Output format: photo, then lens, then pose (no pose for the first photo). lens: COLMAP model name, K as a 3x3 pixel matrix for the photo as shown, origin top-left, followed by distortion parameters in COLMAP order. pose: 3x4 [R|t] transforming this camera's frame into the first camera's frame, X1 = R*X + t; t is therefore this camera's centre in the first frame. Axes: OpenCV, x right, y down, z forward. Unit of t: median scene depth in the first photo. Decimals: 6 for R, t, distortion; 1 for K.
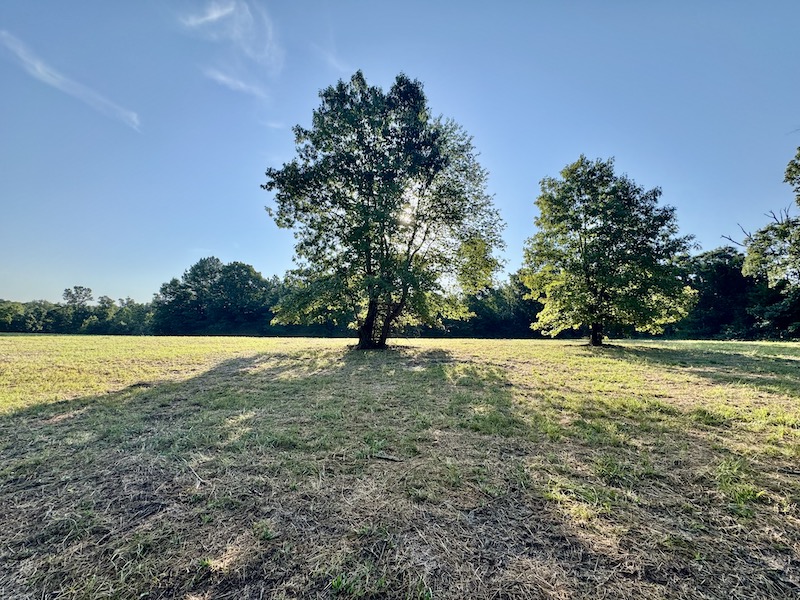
lens RADIAL K [[316.1, 0, 393.0], [0, 316.1, 294.2], [0, 0, 1]] dist [-0.000174, 0.000130]
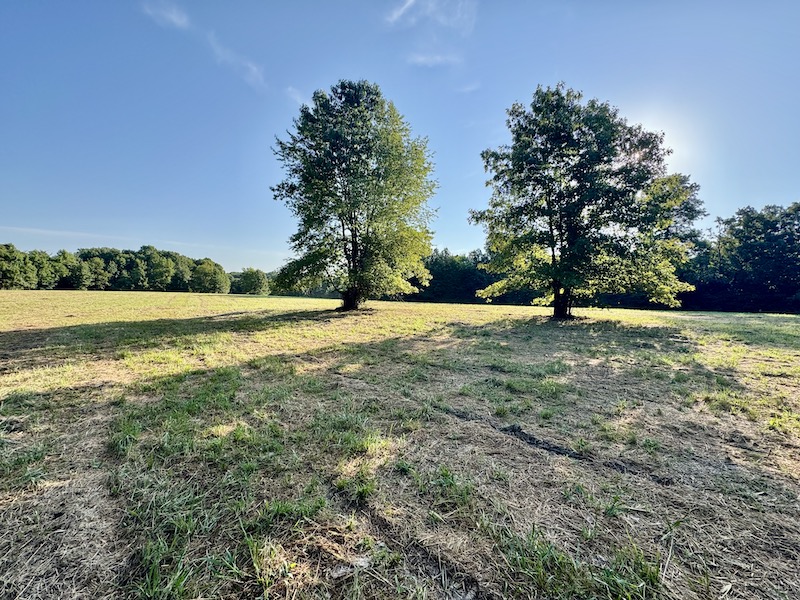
lens RADIAL K [[316.1, 0, 397.0], [0, 316.1, 301.0], [0, 0, 1]] dist [-0.000174, 0.000130]
pose [[0.817684, 0.020902, -0.575287, 0.045275], [0.050627, 0.992857, 0.108033, 0.000270], [0.573436, -0.117462, 0.810786, 0.000331]]
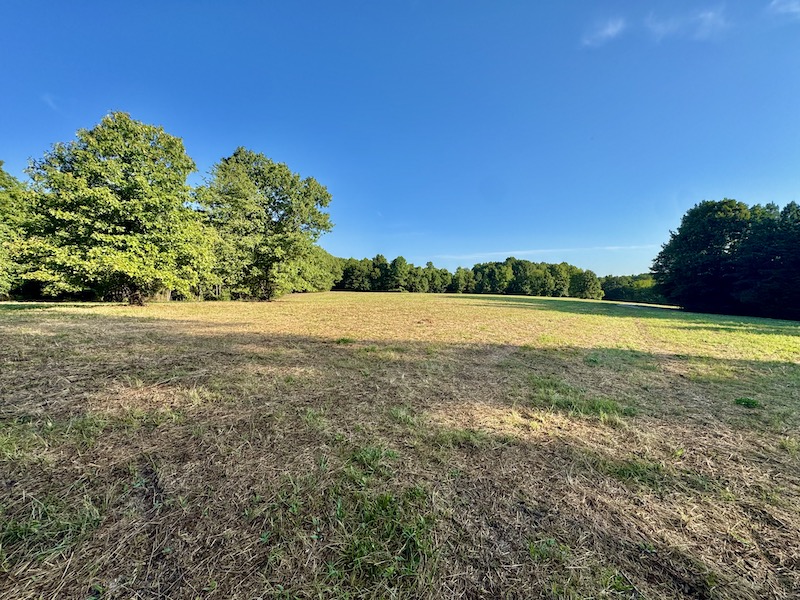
lens RADIAL K [[316.1, 0, 402.1], [0, 316.1, 299.7], [0, 0, 1]] dist [-0.000174, 0.000130]
pose [[-0.226959, 0.018743, -0.973724, 0.076149], [0.086799, 0.996225, -0.001055, 0.010657], [0.970029, -0.084758, -0.227729, 0.105224]]
